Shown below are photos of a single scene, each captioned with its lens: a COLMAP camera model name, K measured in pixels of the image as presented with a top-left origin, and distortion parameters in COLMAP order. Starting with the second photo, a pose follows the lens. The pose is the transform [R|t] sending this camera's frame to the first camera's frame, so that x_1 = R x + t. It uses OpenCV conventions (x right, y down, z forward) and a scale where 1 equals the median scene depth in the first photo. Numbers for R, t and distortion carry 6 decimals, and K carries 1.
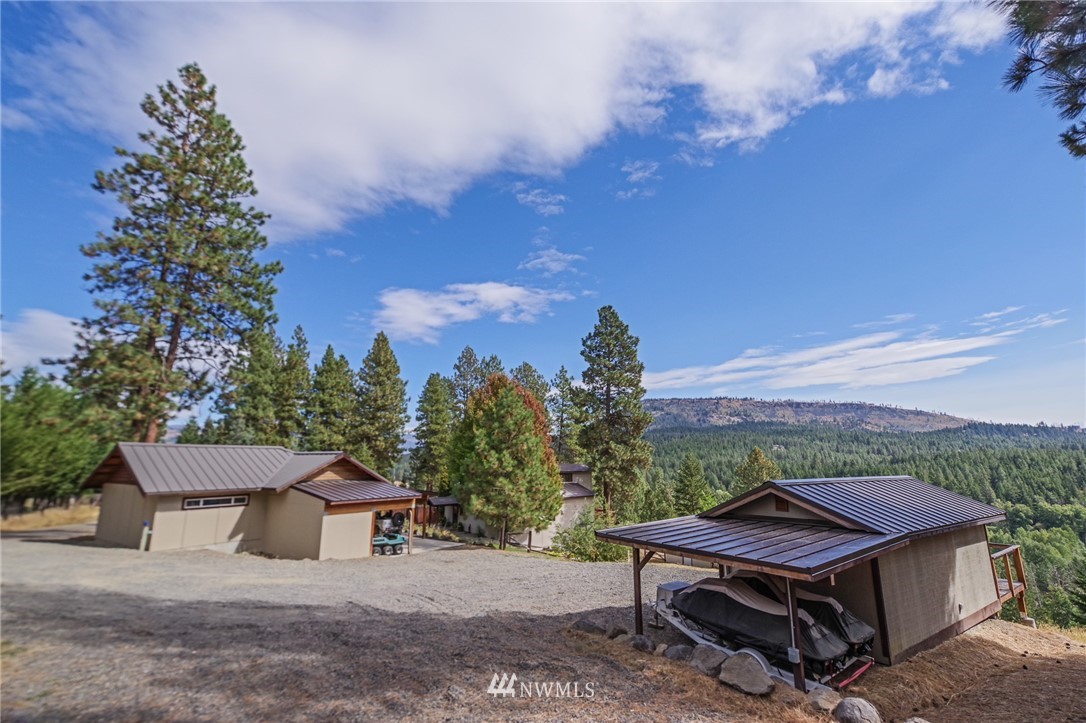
lens RADIAL K [[486.9, 0, 543.0], [0, 486.9, 361.5], [0, 0, 1]] dist [-0.001261, 0.000175]
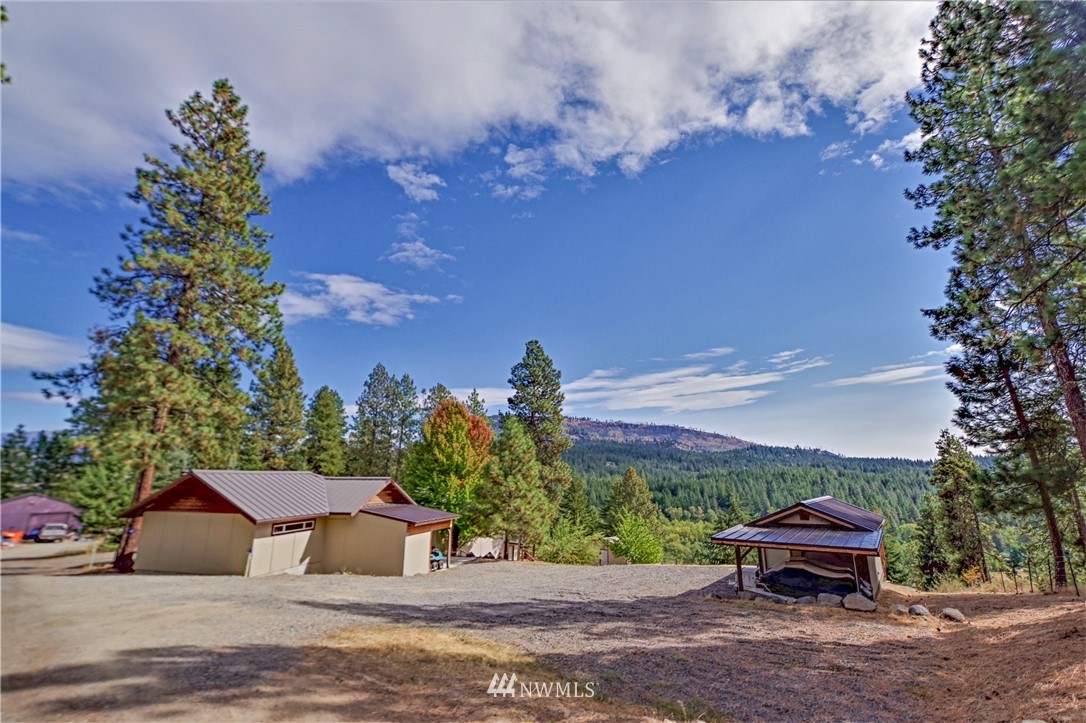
lens RADIAL K [[486.9, 0, 543.0], [0, 486.9, 361.5], [0, 0, 1]] dist [-0.001261, 0.000175]
pose [[0.947125, 0.073172, 0.312411, -0.155878], [-0.064173, 0.997176, -0.039005, -0.018941], [-0.314383, 0.016894, 0.949146, -0.052954]]
